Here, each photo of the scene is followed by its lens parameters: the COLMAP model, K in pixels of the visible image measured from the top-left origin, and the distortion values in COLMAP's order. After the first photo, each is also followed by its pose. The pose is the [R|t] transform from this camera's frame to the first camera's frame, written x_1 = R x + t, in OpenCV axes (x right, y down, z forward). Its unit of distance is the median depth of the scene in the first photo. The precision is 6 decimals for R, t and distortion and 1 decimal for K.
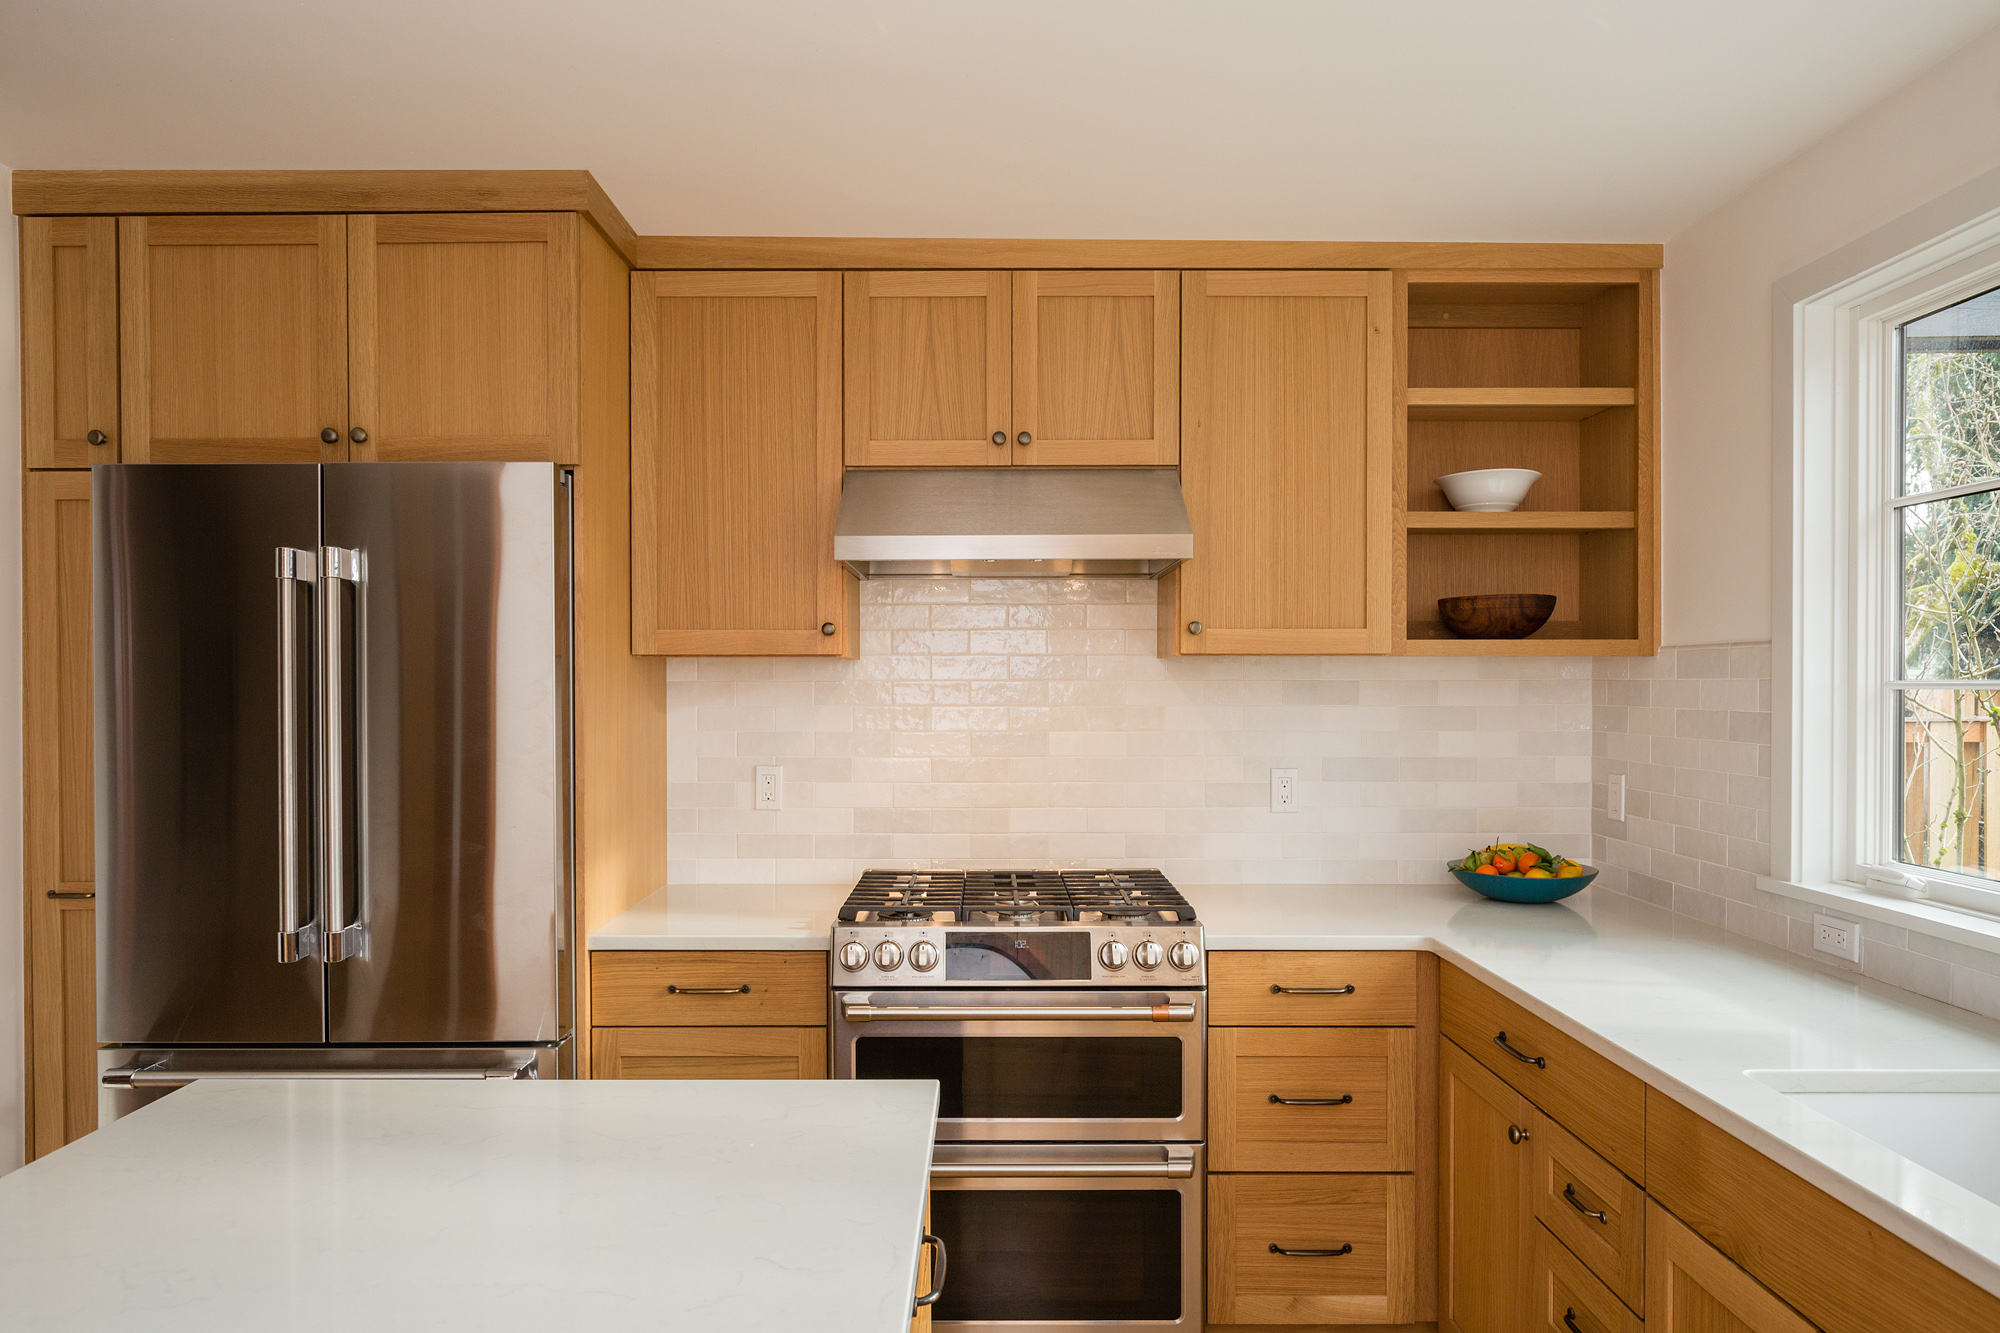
lens RADIAL K [[1219.5, 0, 977.4], [0, 1219.5, 694.9], [0, 0, 1]] dist [-0.004582, -0.001763]
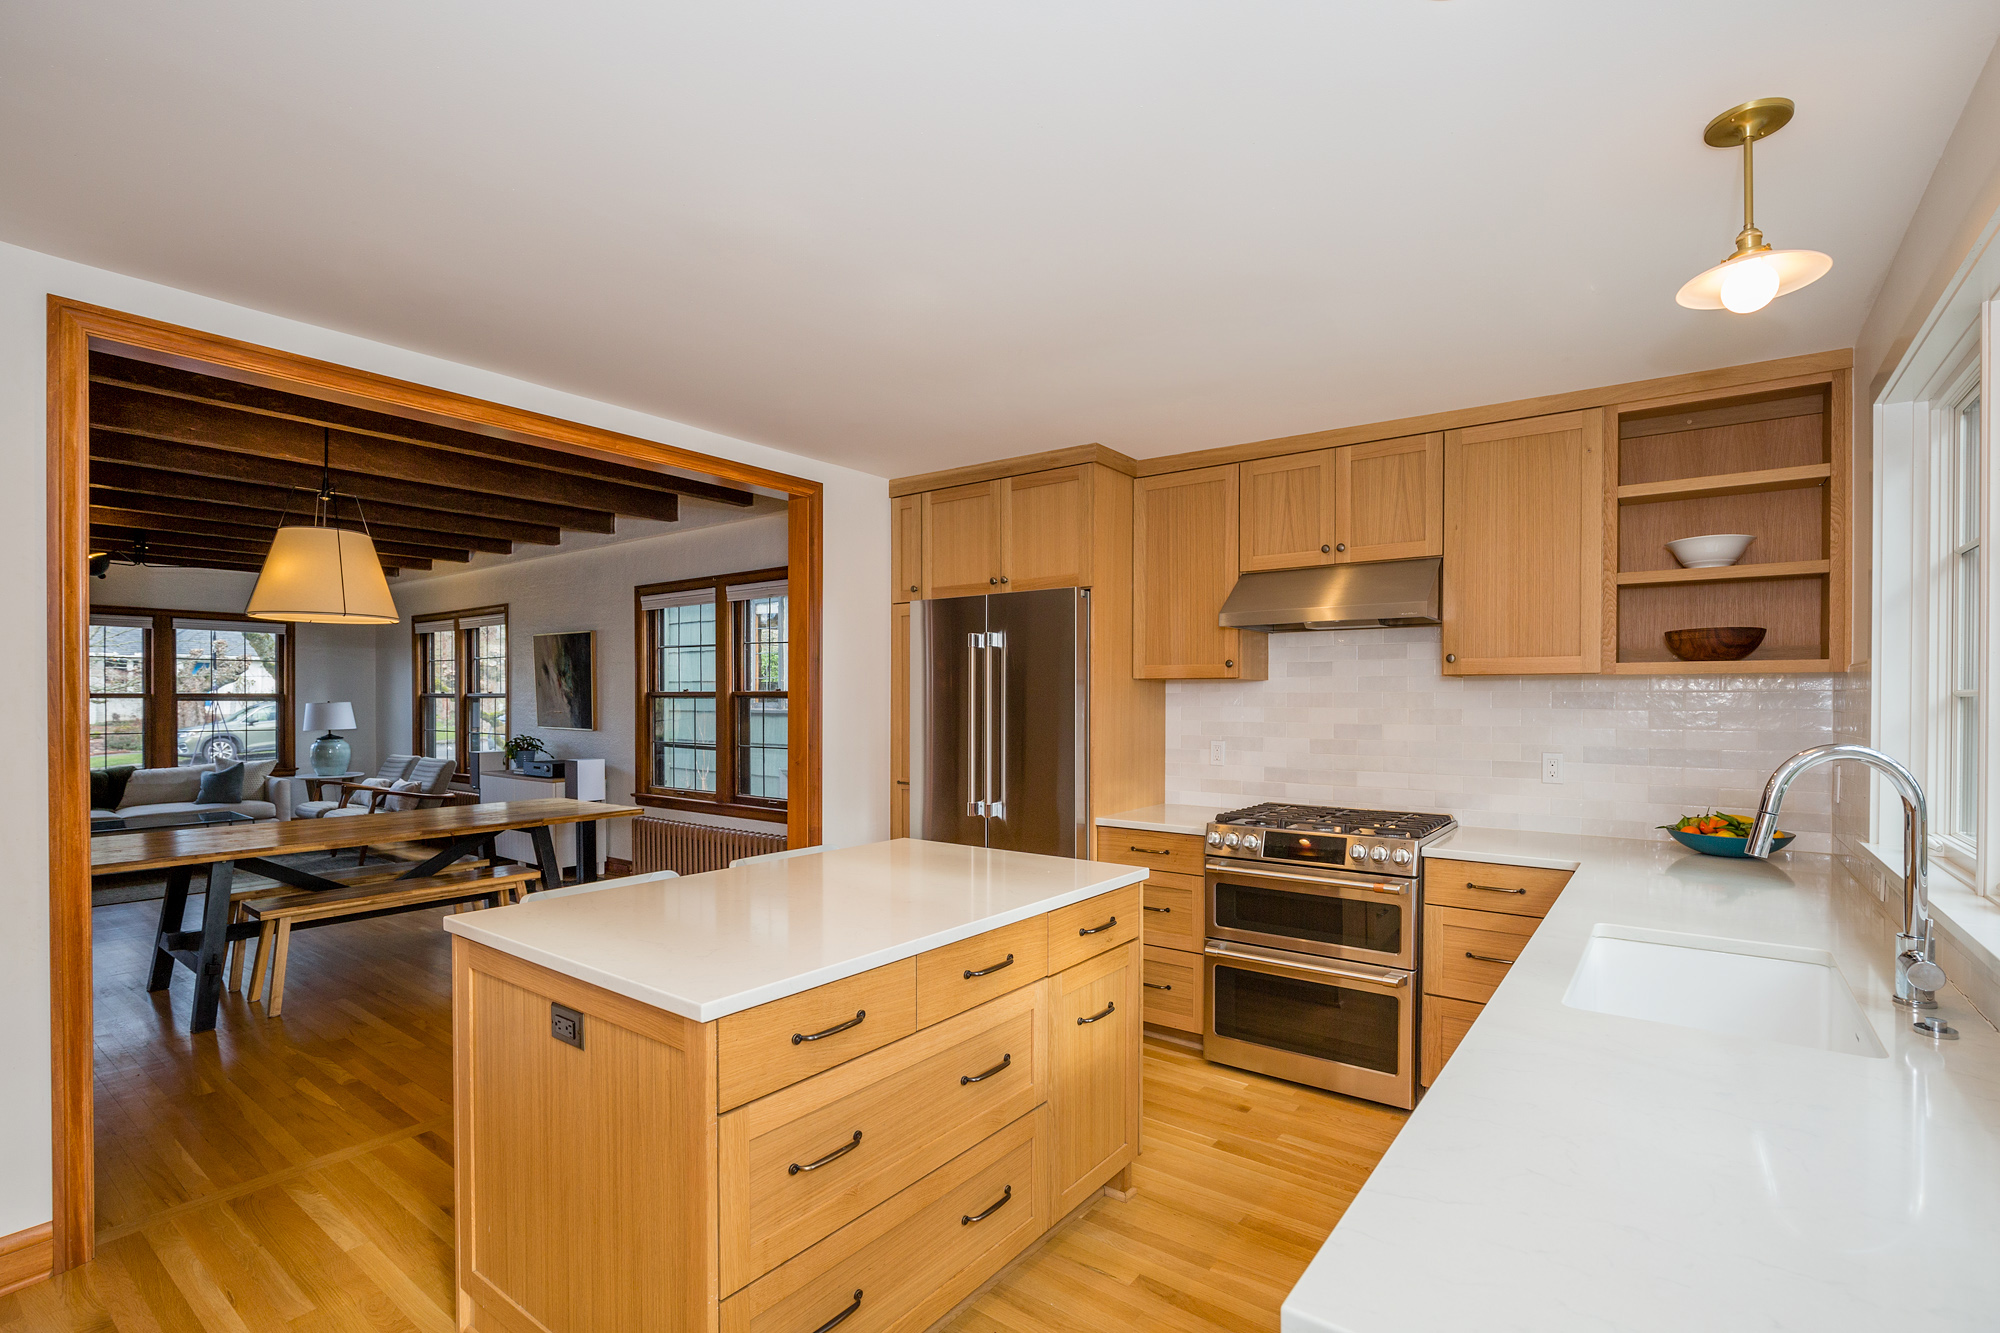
lens RADIAL K [[914.0, 0, 1008.5], [0, 914.0, 706.1], [0, 0, 1]] dist [-0.012169, -0.000249]
pose [[0.809631, 0.007802, -0.586887, 0.404977], [-0.008135, 0.999965, 0.002071, 0.008719], [0.586883, 0.003098, 0.809666, -0.281657]]
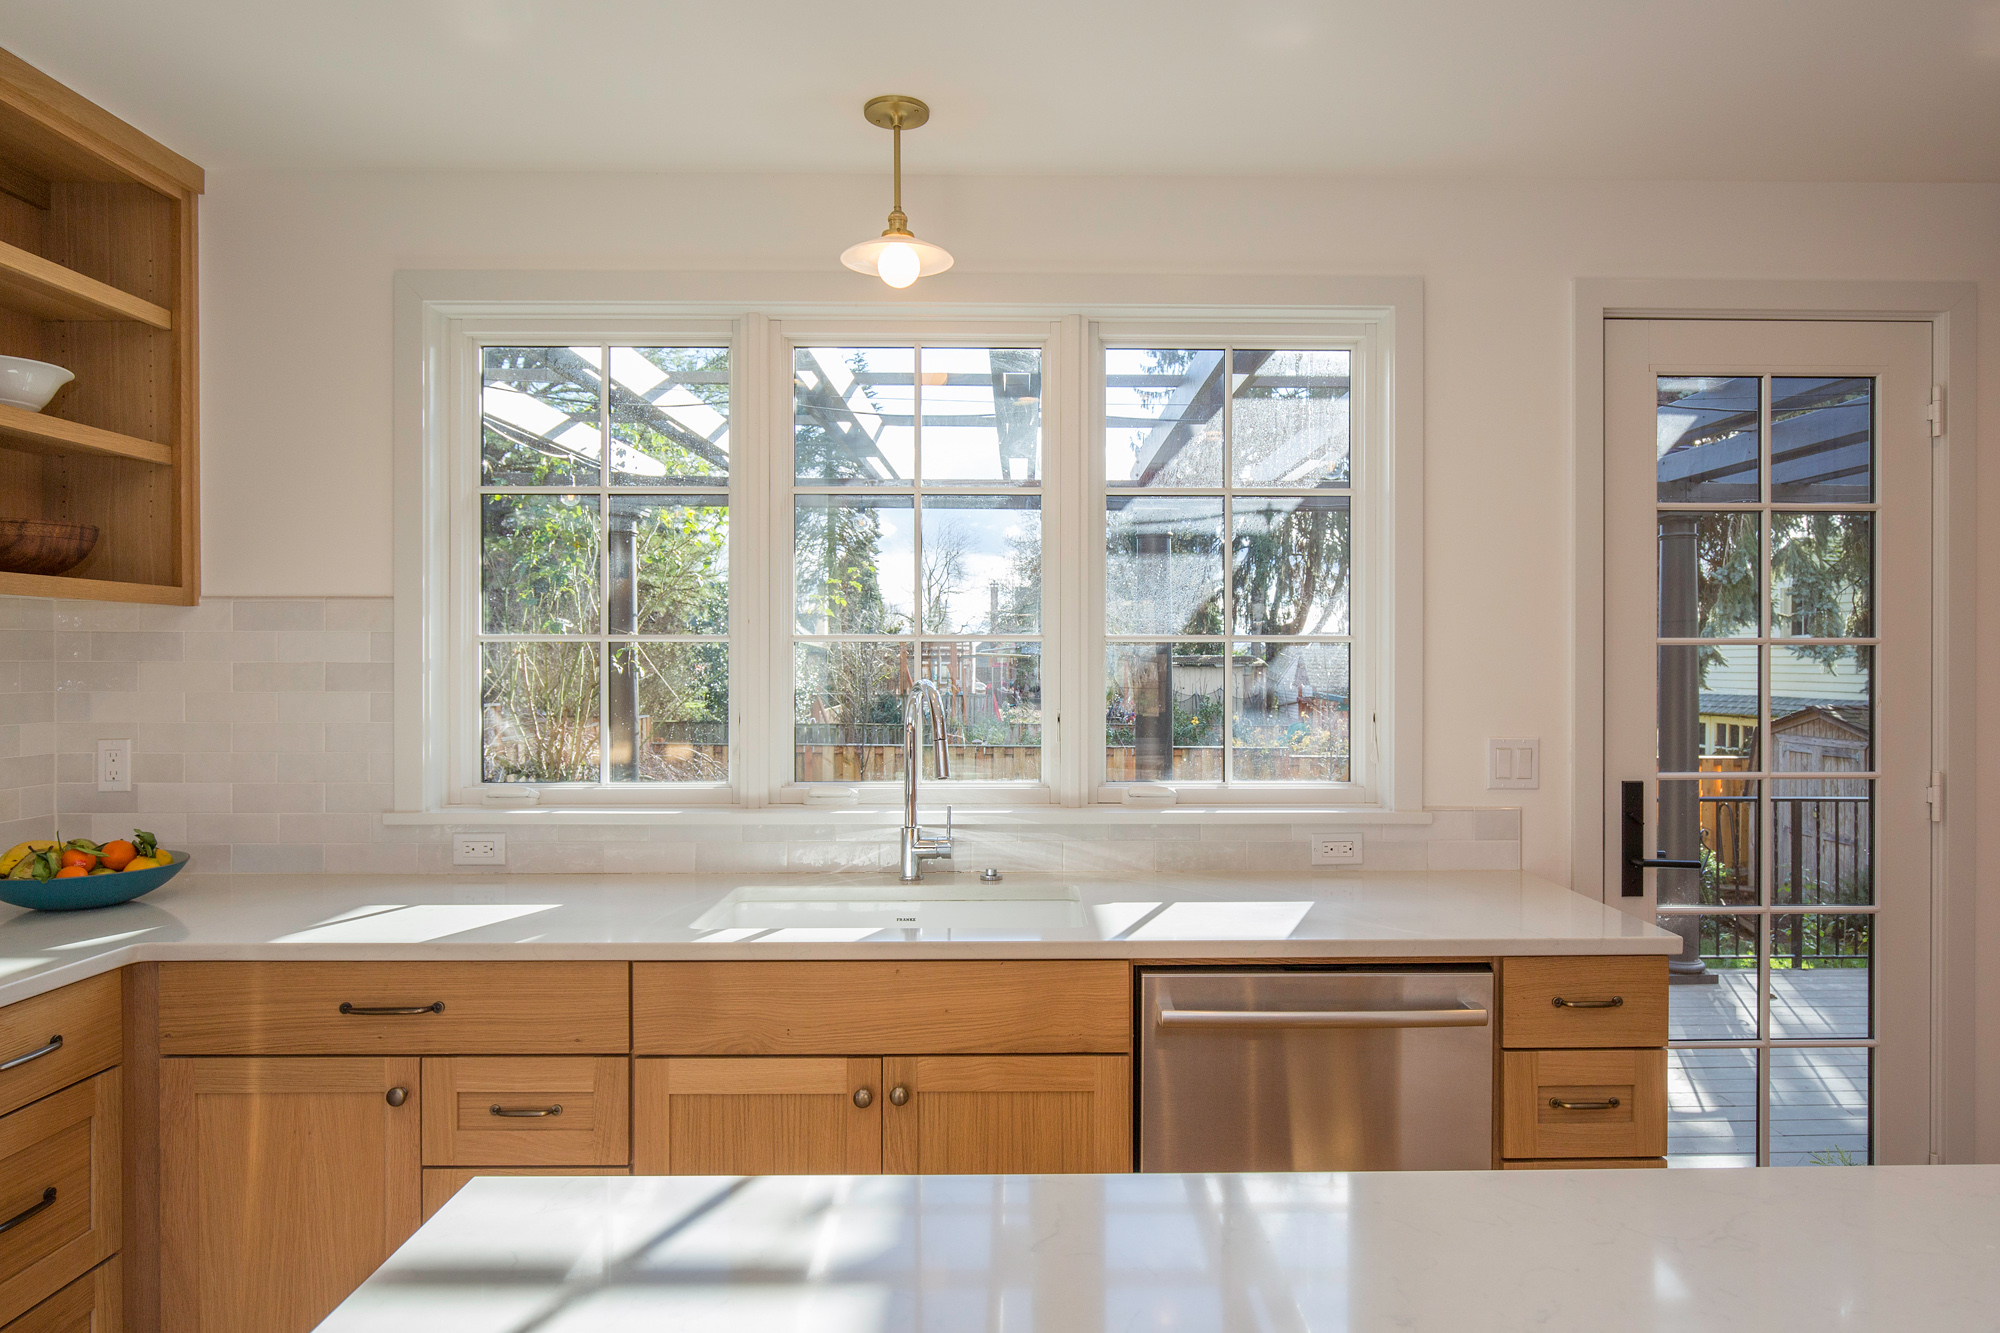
lens RADIAL K [[1228.8, 0, 1042.6], [0, 1228.8, 659.3], [0, 0, 1]] dist [-0.002595, 0.000791]
pose [[-0.026348, 0.001599, 0.999652, -0.402443], [0.008708, 0.999961, -0.001370, 0.015660], [-0.999615, 0.008669, -0.026360, 0.379368]]
